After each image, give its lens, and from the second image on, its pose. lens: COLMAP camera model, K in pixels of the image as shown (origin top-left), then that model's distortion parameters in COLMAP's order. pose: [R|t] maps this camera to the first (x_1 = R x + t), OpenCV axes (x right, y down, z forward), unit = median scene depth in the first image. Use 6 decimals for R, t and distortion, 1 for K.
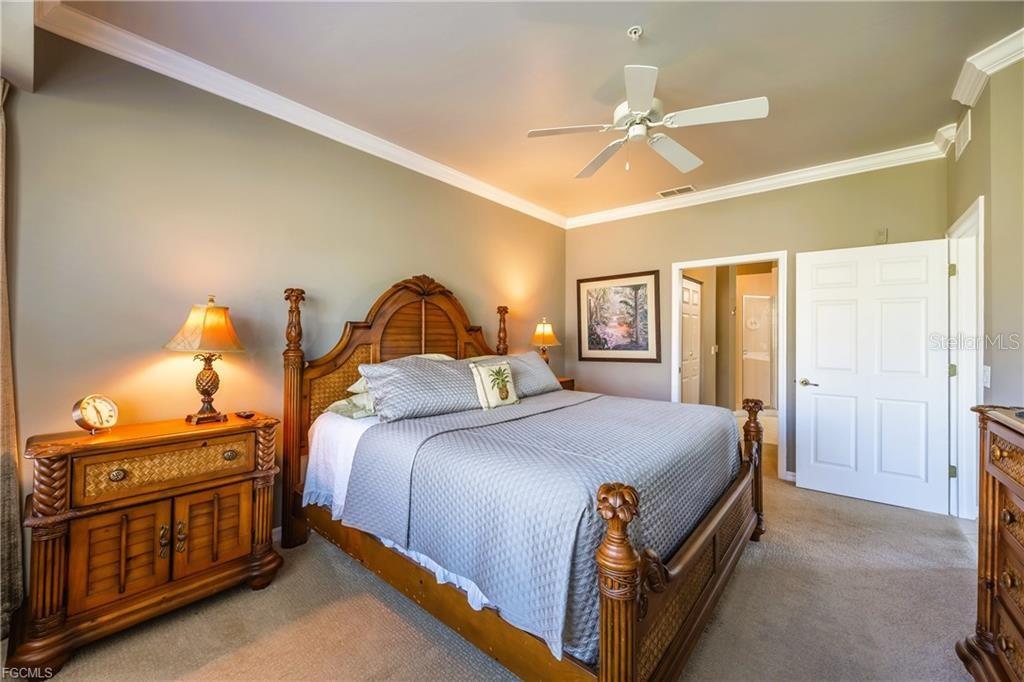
lens RADIAL K [[404.7, 0, 515.9], [0, 404.7, 334.0], [0, 0, 1]] dist [0.000177, 0.000428]
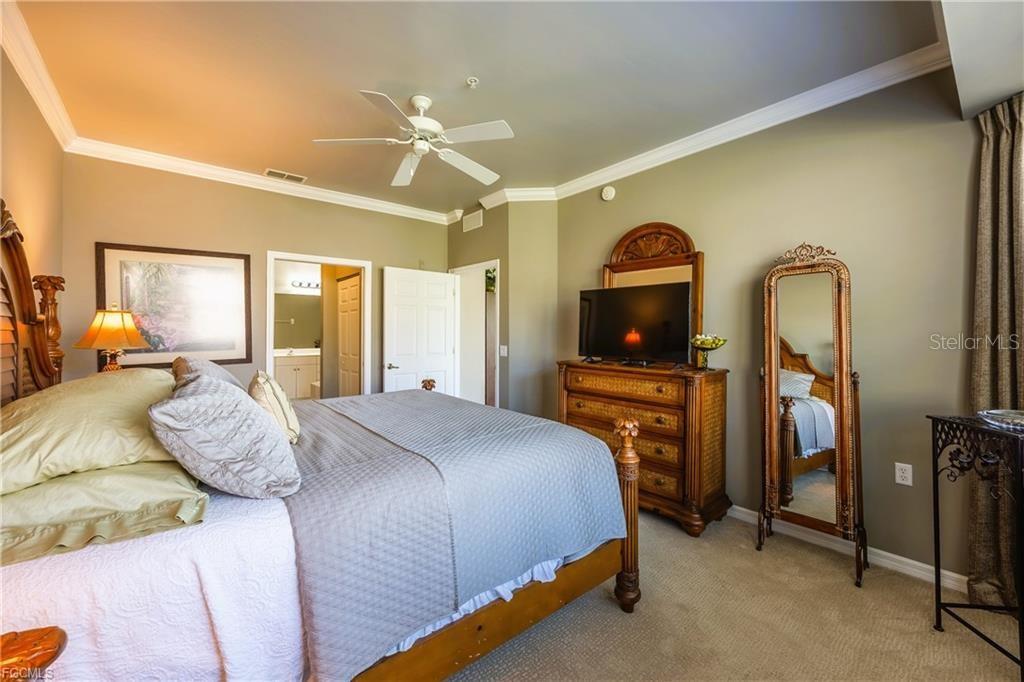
lens RADIAL K [[404.7, 0, 508.9], [0, 404.7, 331.6], [0, 0, 1]] dist [0.000177, 0.000428]
pose [[0.189445, -0.003342, 0.981886, -0.431693], [0.001287, 0.999994, 0.003156, 0.003002], [-0.981891, 0.000666, 0.189448, 0.329585]]
